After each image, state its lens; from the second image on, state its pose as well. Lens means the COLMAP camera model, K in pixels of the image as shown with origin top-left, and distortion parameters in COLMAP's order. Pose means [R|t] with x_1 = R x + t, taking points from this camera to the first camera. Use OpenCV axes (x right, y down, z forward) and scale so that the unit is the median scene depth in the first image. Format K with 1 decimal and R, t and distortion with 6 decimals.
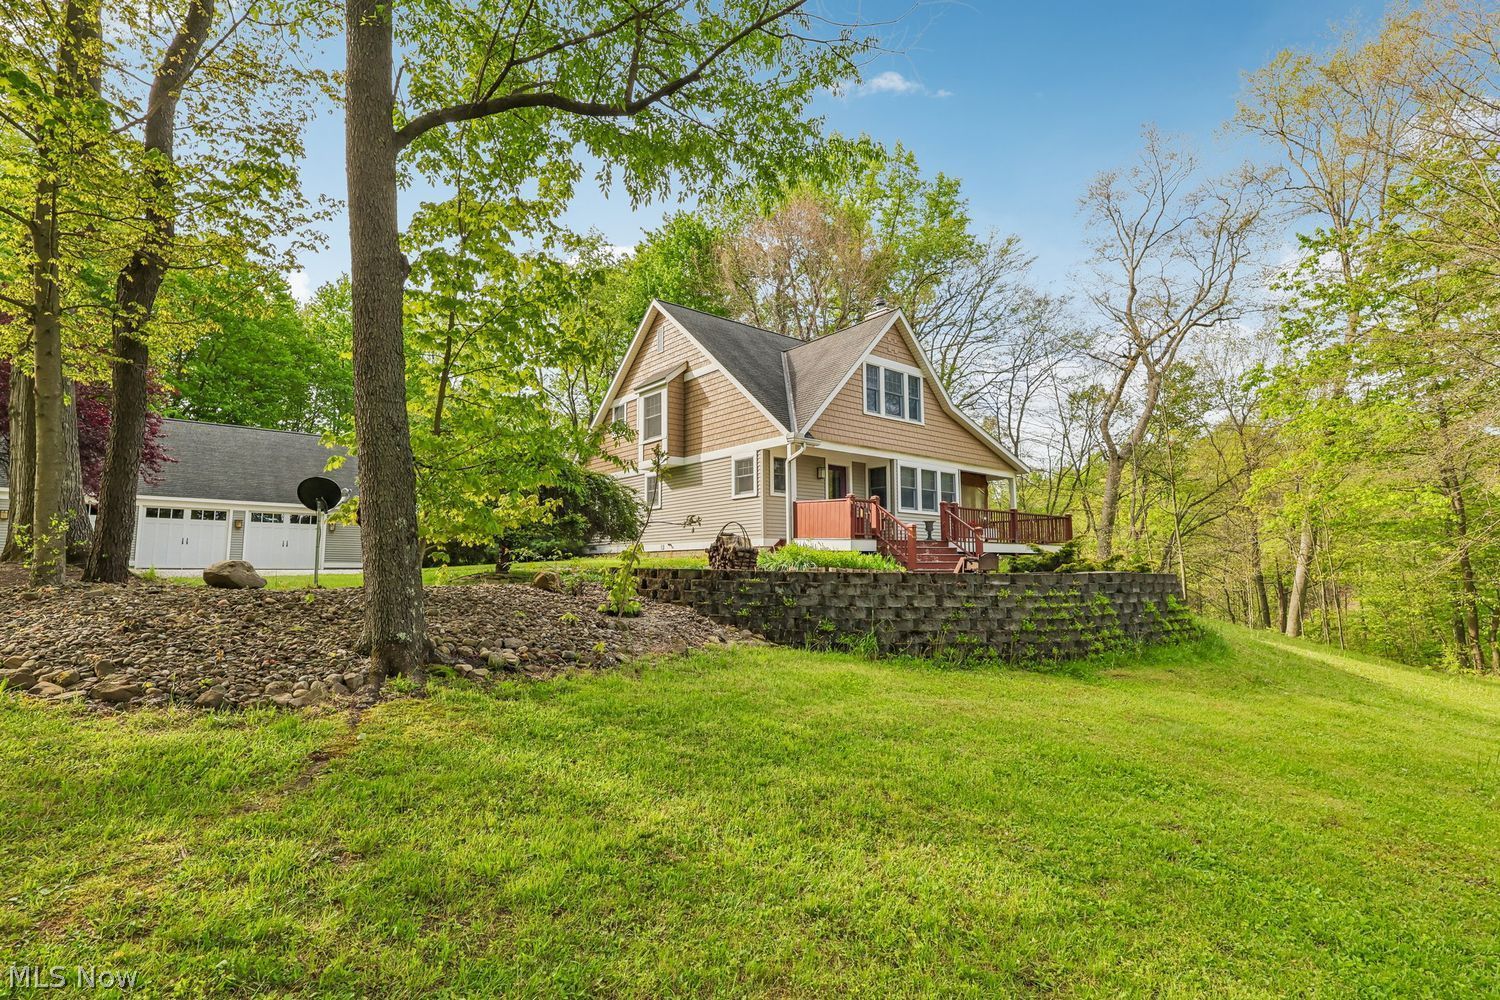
lens RADIAL K [[696.2, 0, 750.0], [0, 696.2, 500.0], [0, 0, 1]] dist [0.000995, 0.000107]
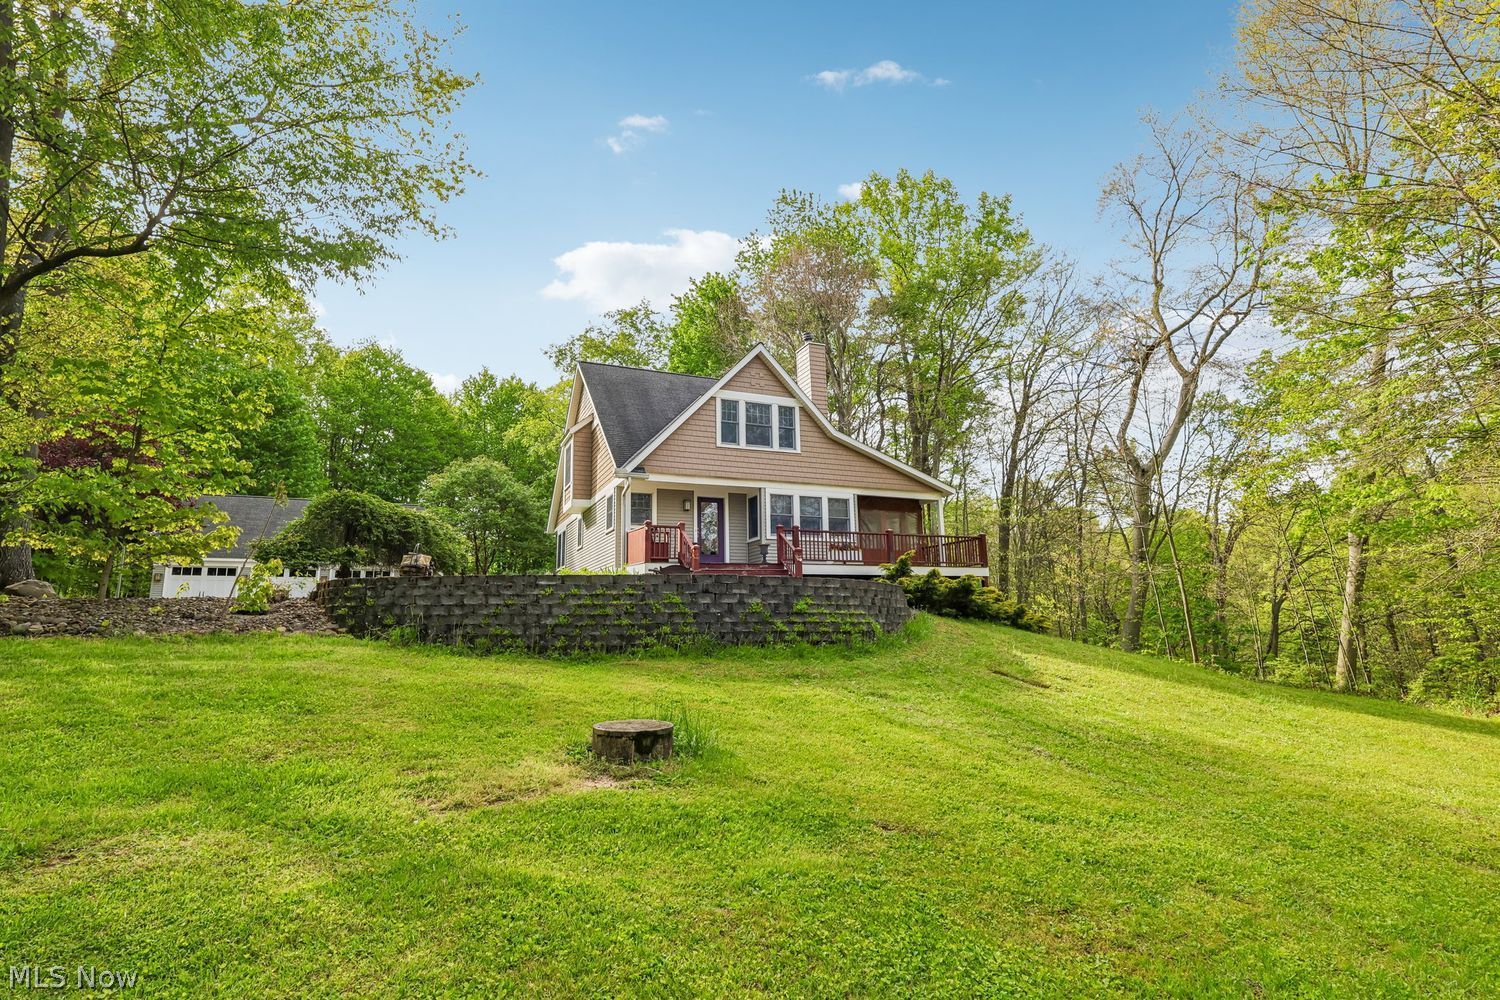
lens RADIAL K [[718.6, 0, 750.0], [0, 718.6, 500.0], [0, 0, 1]] dist [-0.013952, -0.000091]
pose [[0.958094, -0.065346, -0.278901, 0.484629], [0.043929, 0.995633, -0.082369, 0.045702], [0.283065, 0.066665, 0.956781, -0.017529]]
